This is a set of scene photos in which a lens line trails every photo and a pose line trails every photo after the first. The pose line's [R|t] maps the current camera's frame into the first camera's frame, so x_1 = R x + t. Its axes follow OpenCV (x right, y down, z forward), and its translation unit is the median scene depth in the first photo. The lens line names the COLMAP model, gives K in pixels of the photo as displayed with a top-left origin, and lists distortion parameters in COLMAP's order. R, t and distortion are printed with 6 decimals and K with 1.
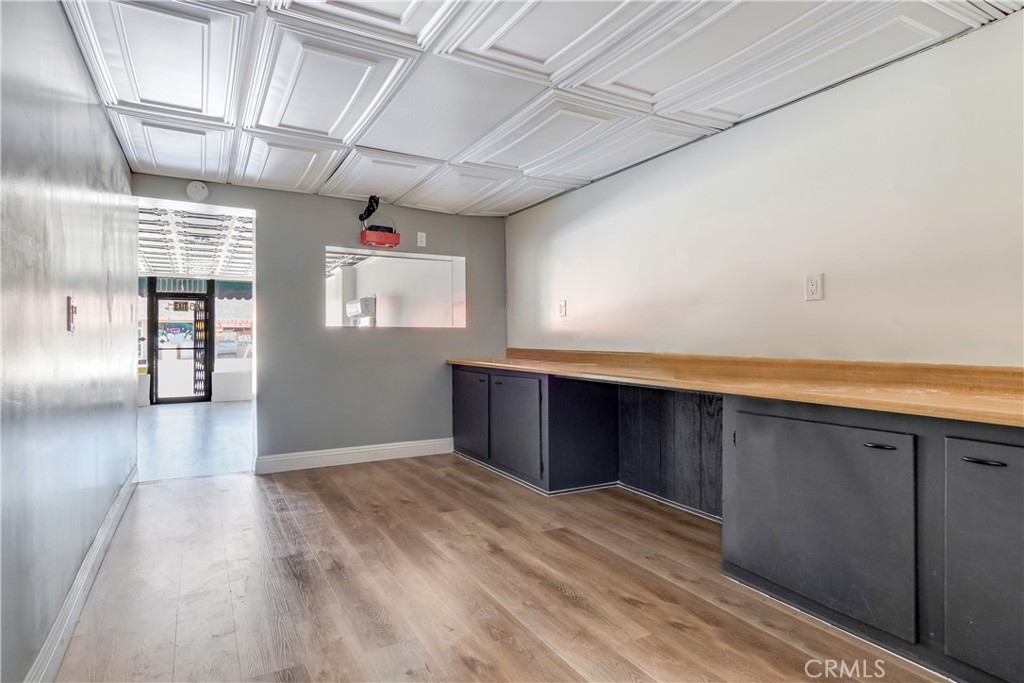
lens RADIAL K [[543.7, 0, 517.0], [0, 543.7, 330.5], [0, 0, 1]] dist [0.009188, -0.010370]
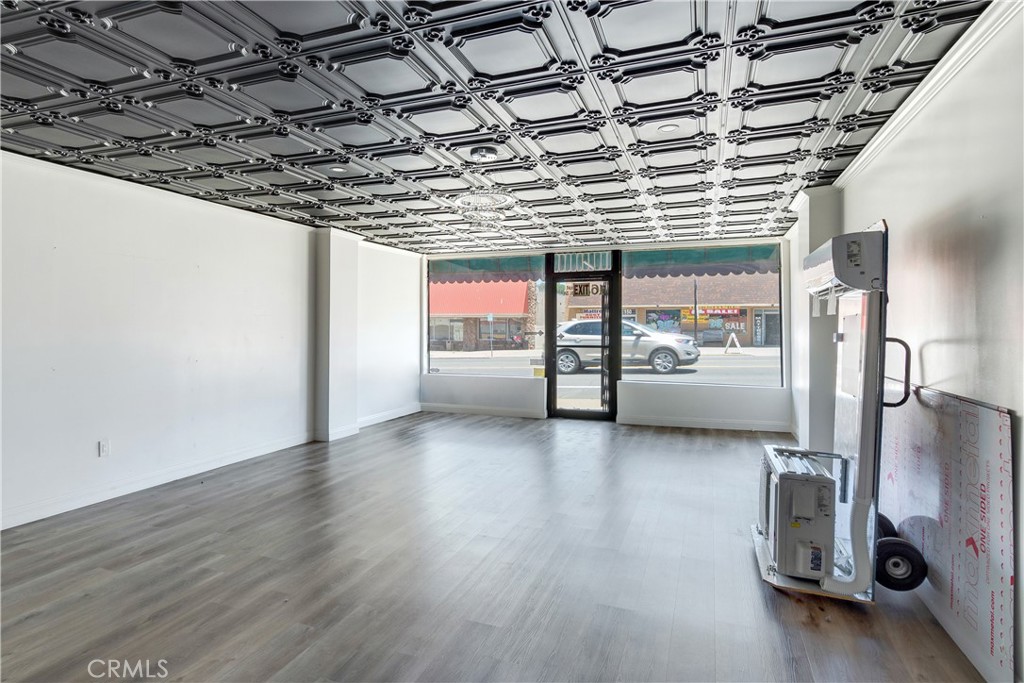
lens RADIAL K [[543.7, 0, 506.9], [0, 543.7, 335.5], [0, 0, 1]] dist [0.009188, -0.010370]
pose [[0.639169, 0.019778, -0.768812, -0.112583], [0.007135, 0.999474, 0.031643, -0.006089], [0.769033, -0.025710, 0.638691, 0.455881]]
